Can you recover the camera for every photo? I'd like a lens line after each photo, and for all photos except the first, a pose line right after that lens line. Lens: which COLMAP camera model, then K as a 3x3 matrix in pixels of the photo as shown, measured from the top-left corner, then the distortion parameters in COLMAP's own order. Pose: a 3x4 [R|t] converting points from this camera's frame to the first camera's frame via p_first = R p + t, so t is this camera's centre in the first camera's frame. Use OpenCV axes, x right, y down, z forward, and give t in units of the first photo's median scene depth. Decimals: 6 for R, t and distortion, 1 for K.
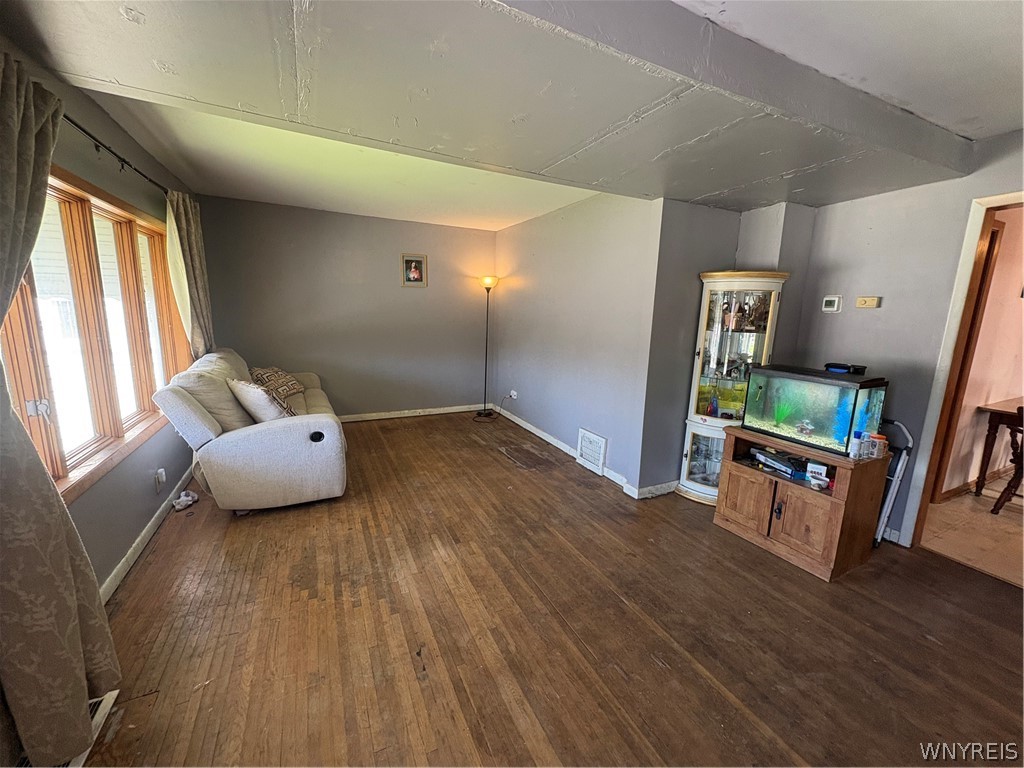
lens RADIAL K [[409.4, 0, 511.6], [0, 409.4, 384.7], [0, 0, 1]] dist [0.002155, -0.000534]
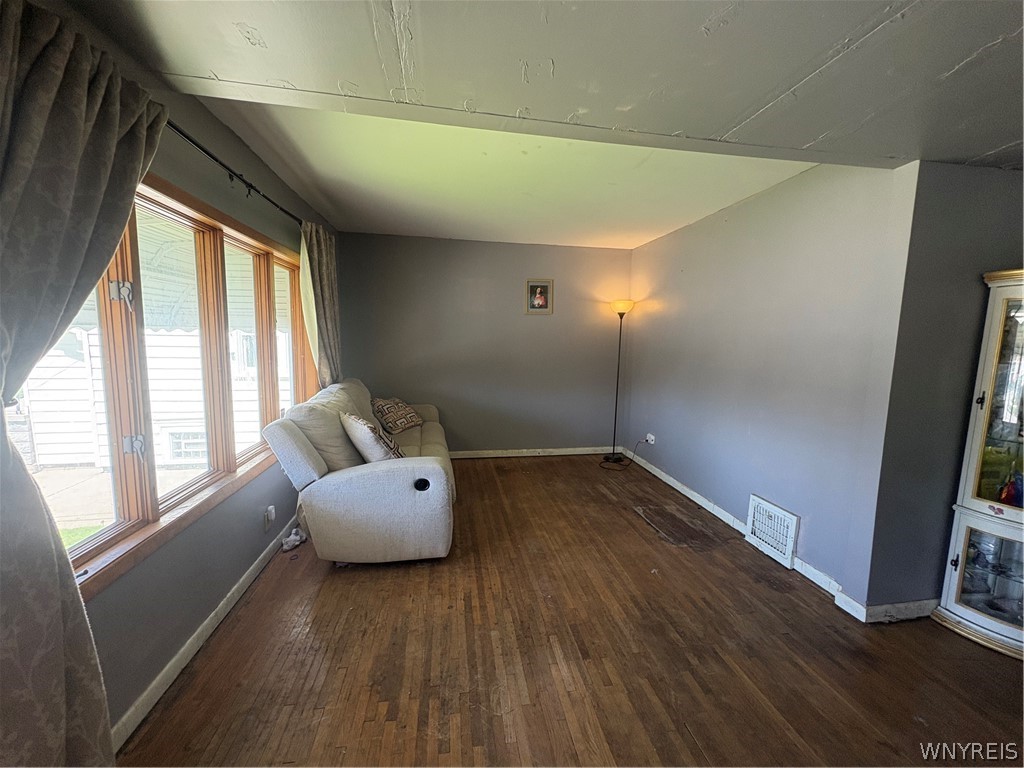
lens RADIAL K [[409.4, 0, 513.4], [0, 409.4, 386.6], [0, 0, 1]] dist [0.002155, -0.000534]
pose [[0.959125, 0.021562, -0.282160, -0.056414], [-0.041380, 0.997062, -0.064467, -0.030947], [0.279941, 0.073508, 0.957199, 0.225962]]
